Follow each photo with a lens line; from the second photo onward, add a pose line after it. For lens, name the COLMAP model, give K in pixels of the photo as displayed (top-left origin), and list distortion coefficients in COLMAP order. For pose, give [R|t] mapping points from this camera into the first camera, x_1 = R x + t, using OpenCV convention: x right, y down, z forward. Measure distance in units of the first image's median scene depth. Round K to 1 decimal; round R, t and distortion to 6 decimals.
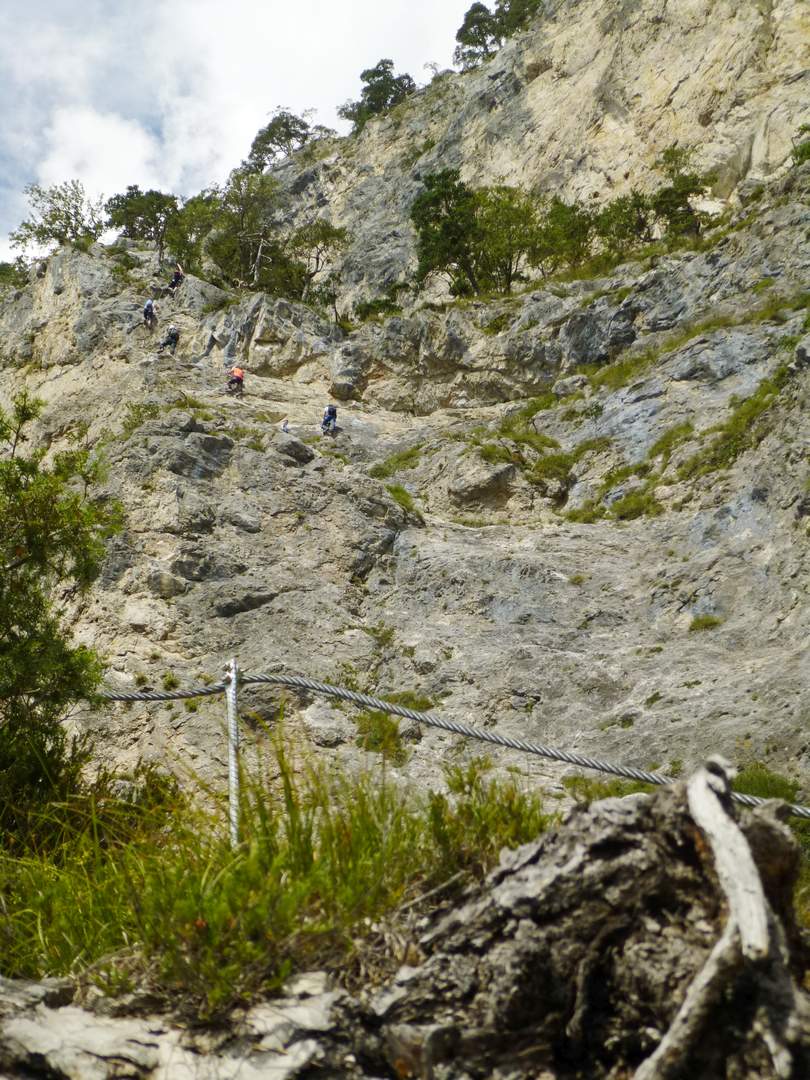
lens RADIAL K [[1732.5, 0, 405.3], [0, 1732.5, 540.0], [0, 0, 1]] dist [-0.043608, 0.000000]
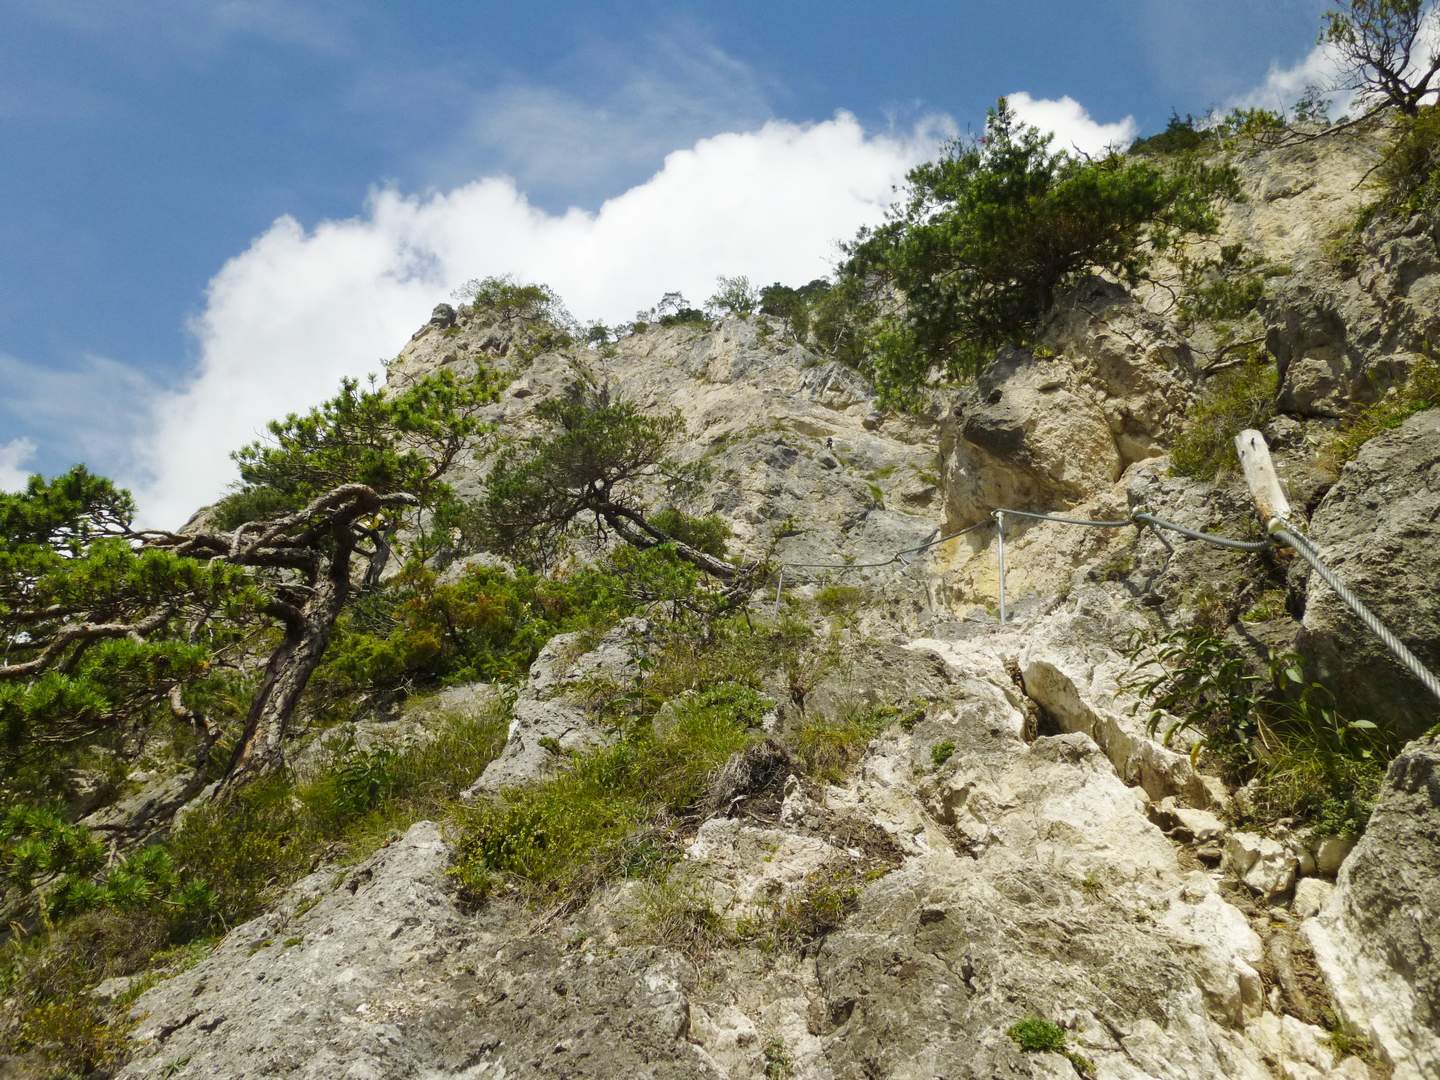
lens RADIAL K [[1128.6, 0, 719.9], [0, 1128.6, 539.8], [0, 0, 1]] dist [-0.000146, -0.000006]
pose [[0.970473, 0.173265, -0.167817, 0.031370], [-0.164975, 0.984332, 0.062248, -0.014437], [0.175973, -0.032724, 0.983851, -0.196655]]
